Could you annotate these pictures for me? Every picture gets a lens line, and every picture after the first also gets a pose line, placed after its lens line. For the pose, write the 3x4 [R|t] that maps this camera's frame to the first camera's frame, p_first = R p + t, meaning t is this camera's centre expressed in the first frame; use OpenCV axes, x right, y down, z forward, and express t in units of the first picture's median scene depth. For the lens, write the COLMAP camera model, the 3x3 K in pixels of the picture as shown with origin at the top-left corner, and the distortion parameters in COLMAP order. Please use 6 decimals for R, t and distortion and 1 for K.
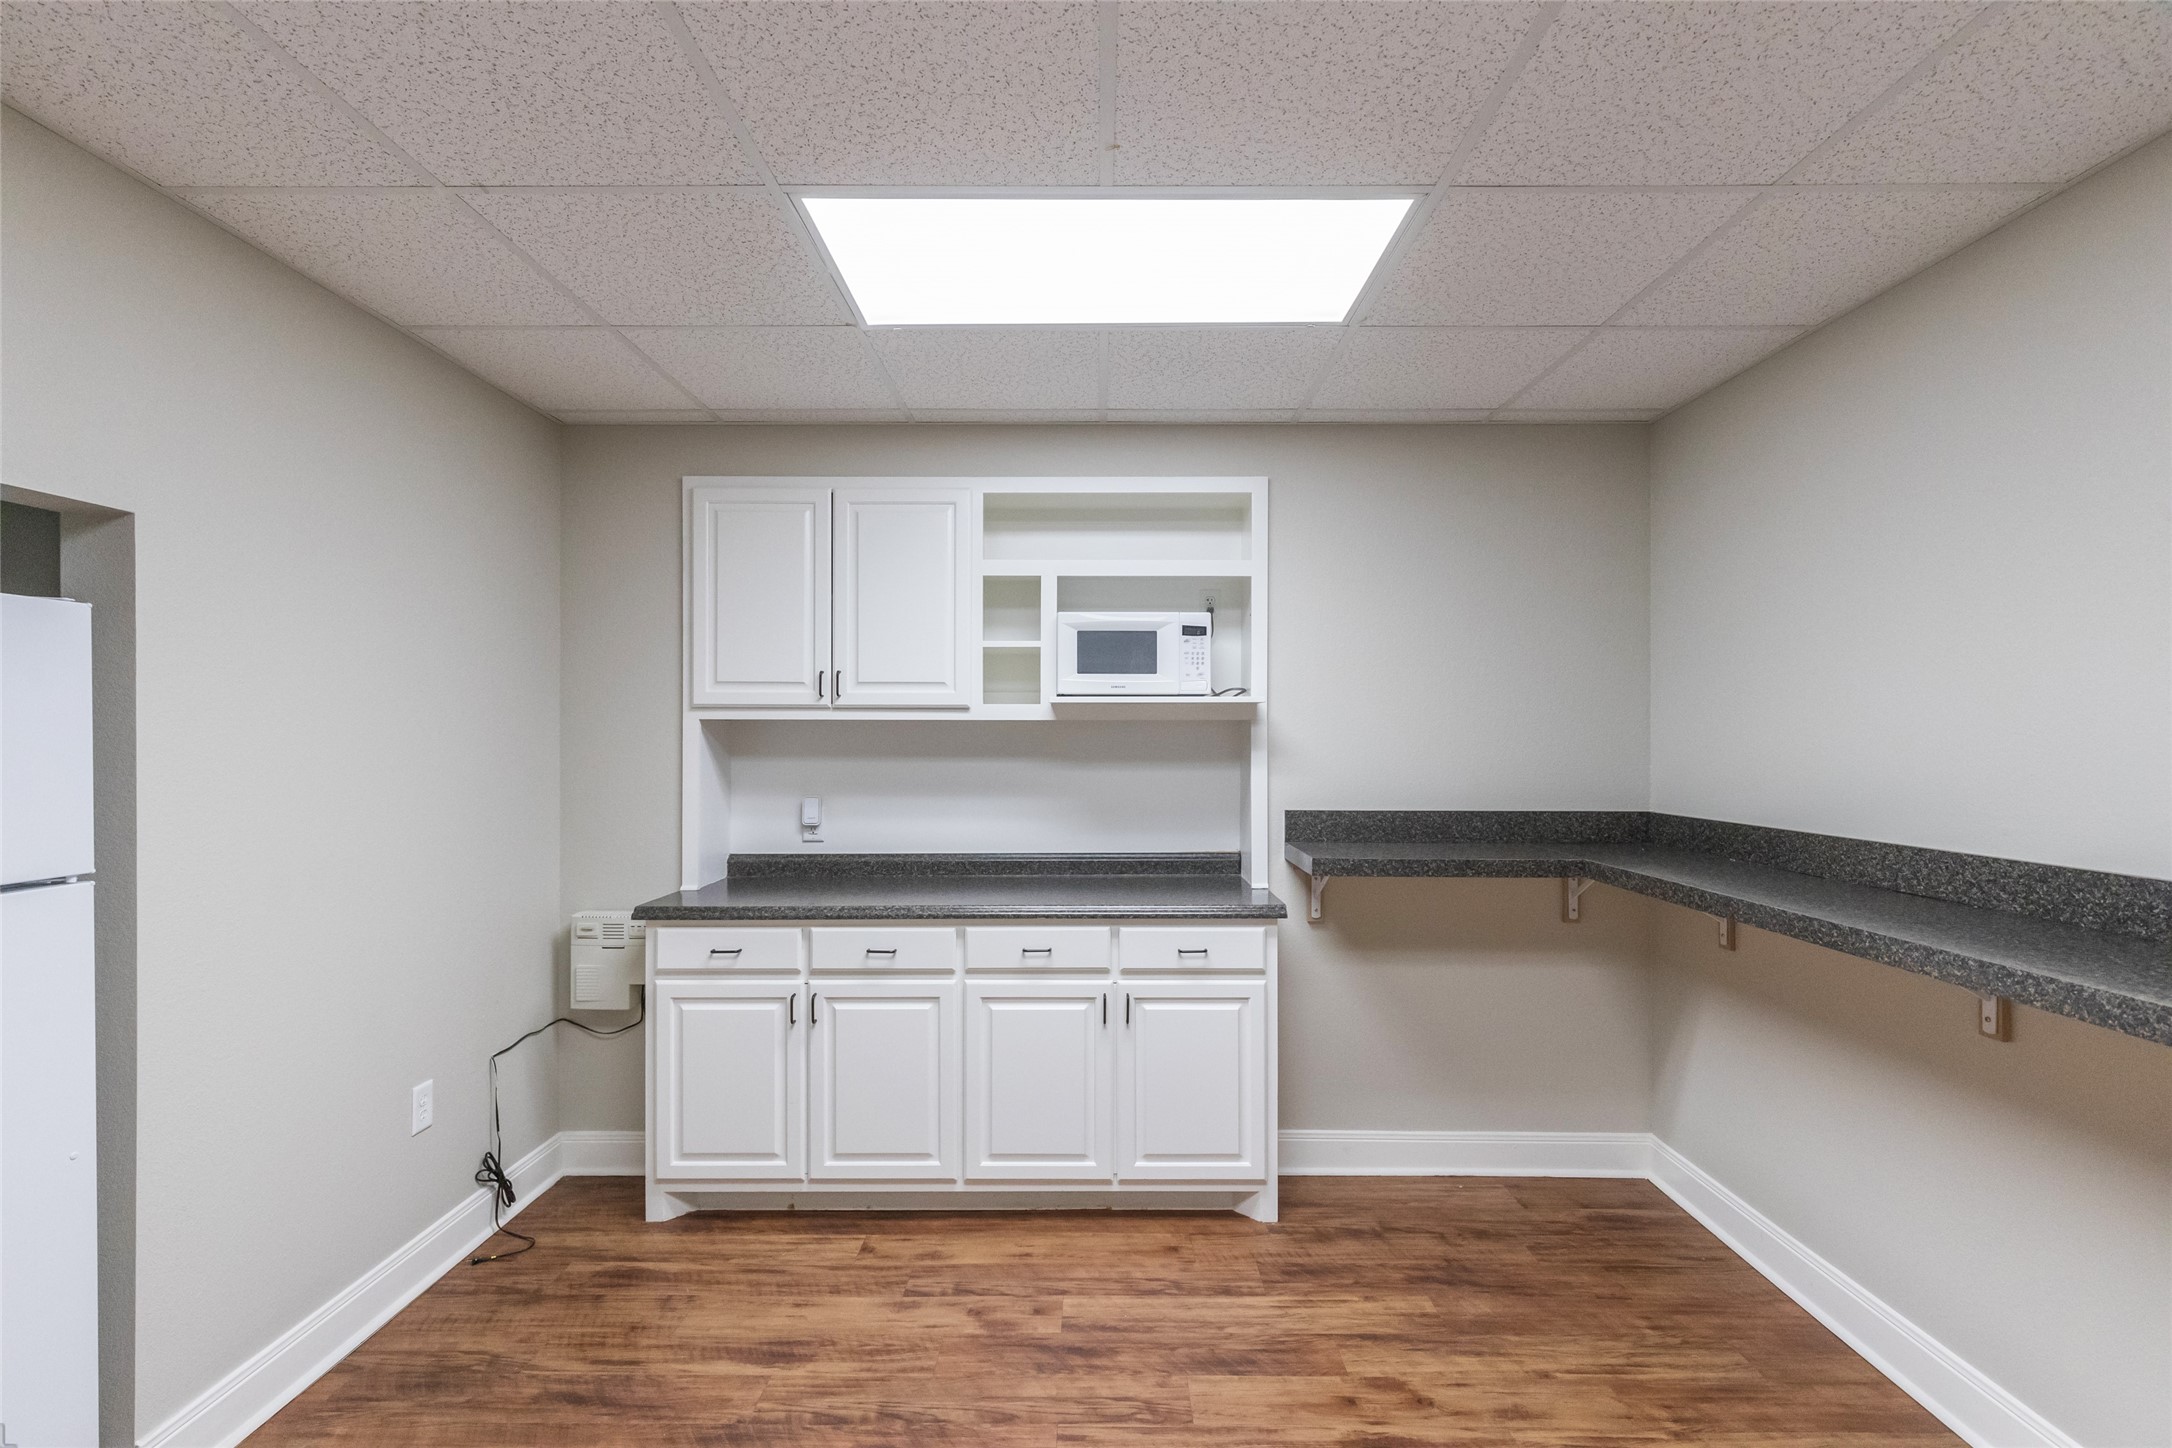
lens RADIAL K [[985.4, 0, 1101.0], [0, 985.4, 734.1], [0, 0, 1]] dist [0.003816, -0.000423]
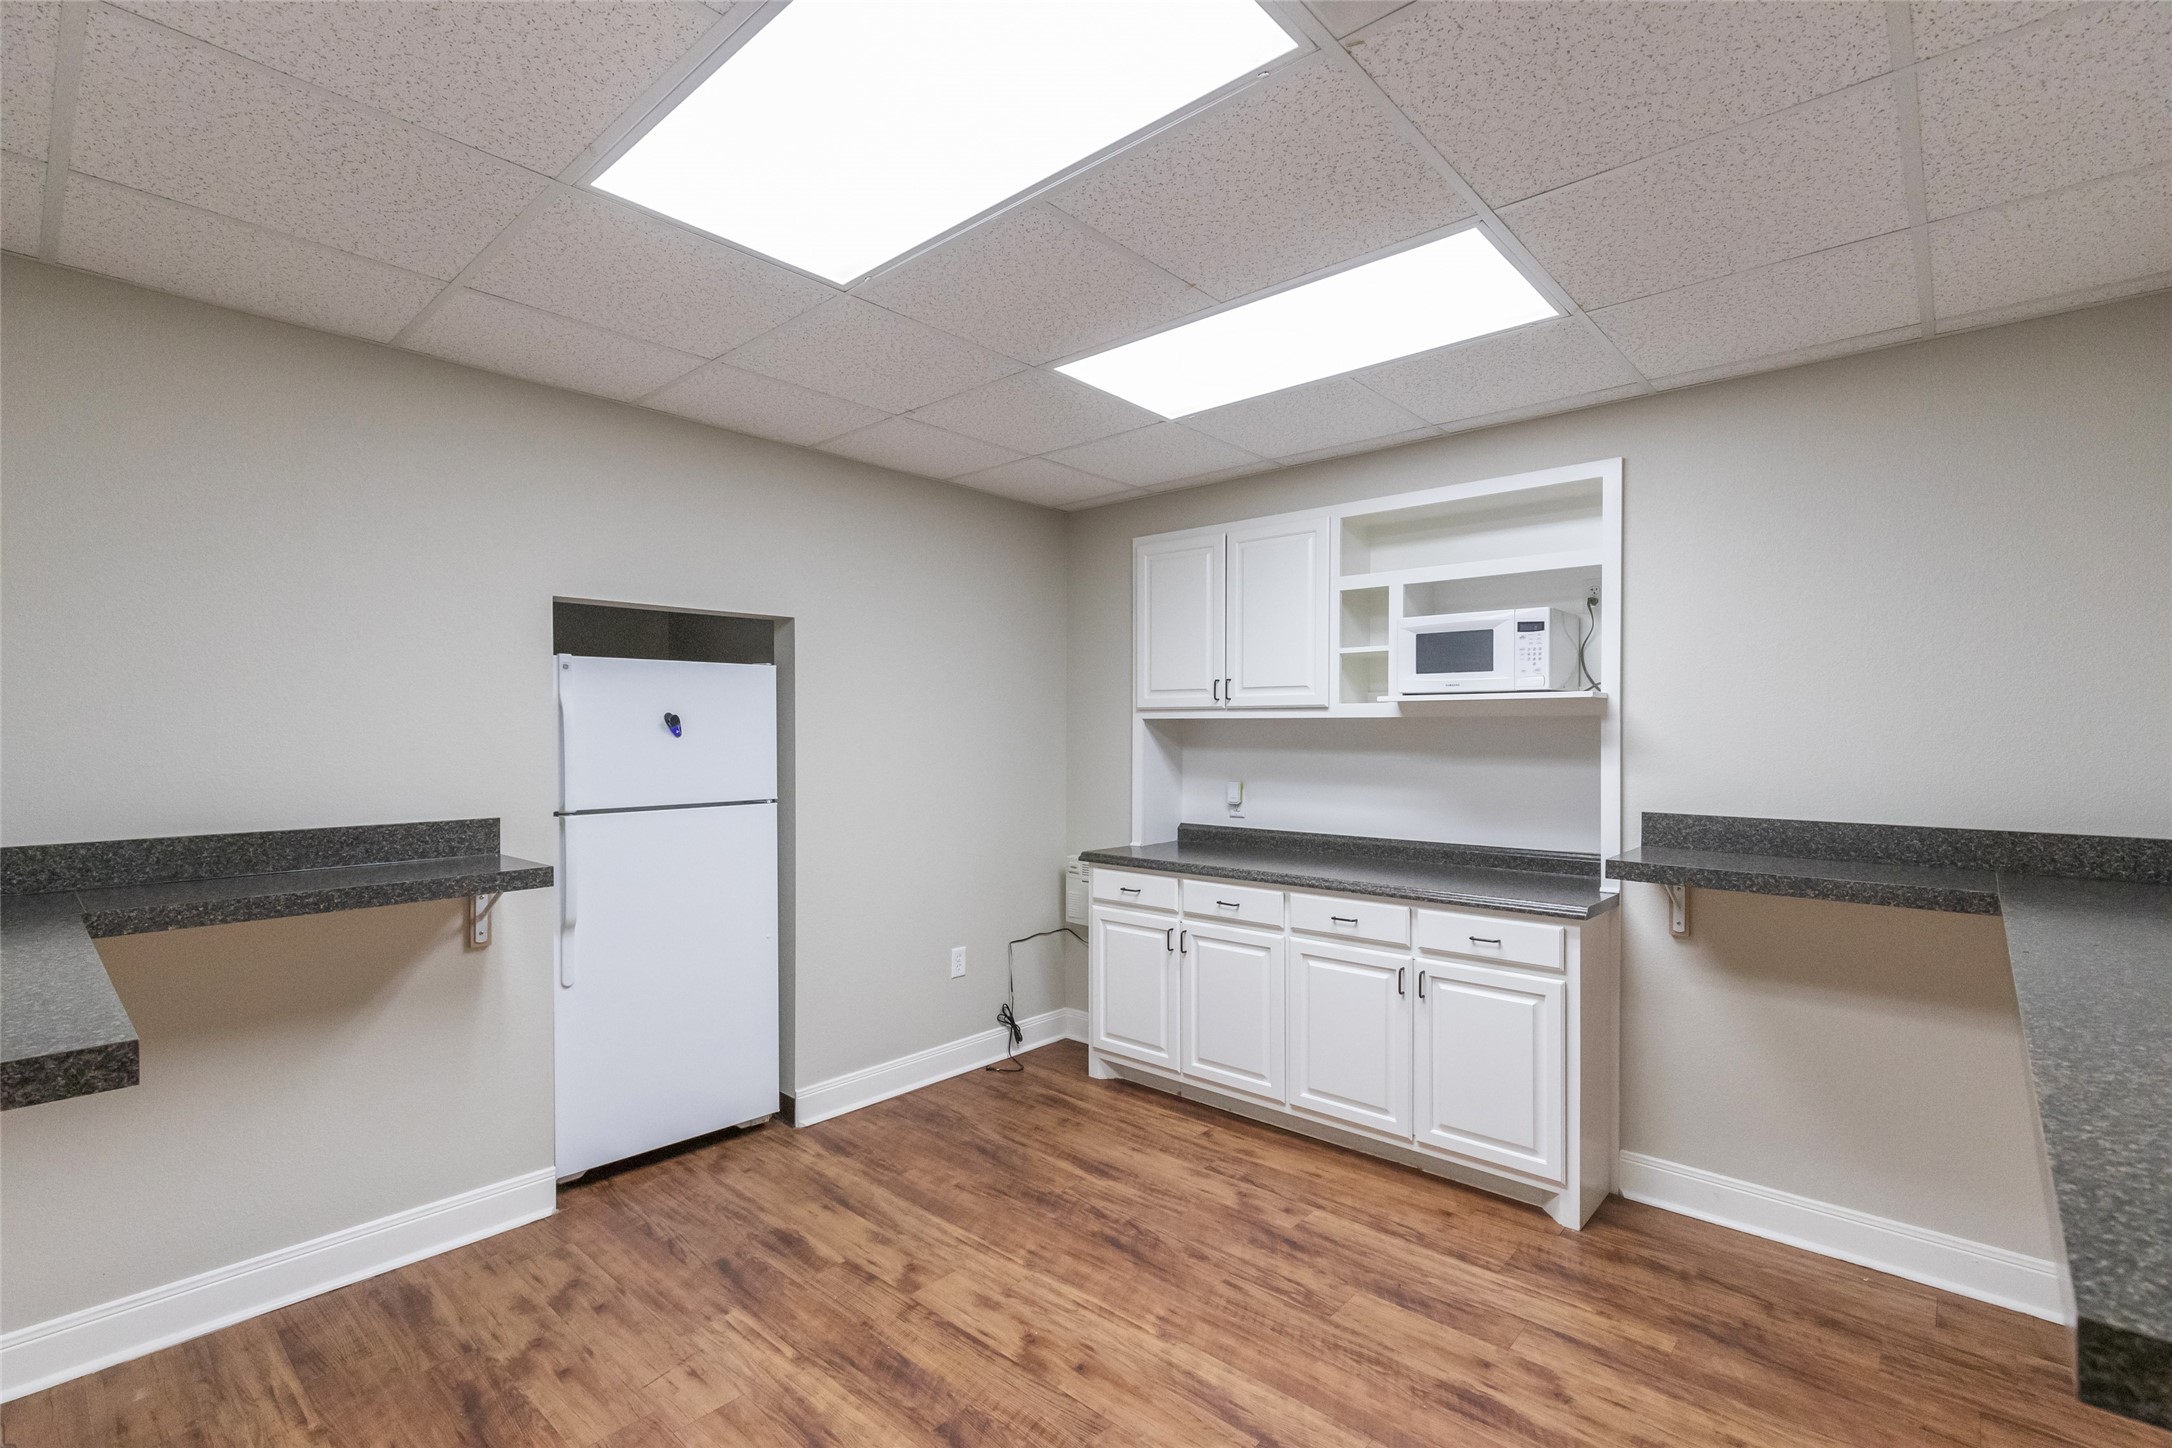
lens RADIAL K [[985.4, 0, 1101.0], [0, 985.4, 734.1], [0, 0, 1]] dist [0.003816, -0.000423]
pose [[0.752056, 0.003270, -0.659092, 0.476289], [0.000128, 0.999987, 0.005107, -0.001191], [0.659100, -0.003925, 0.752045, -0.044044]]
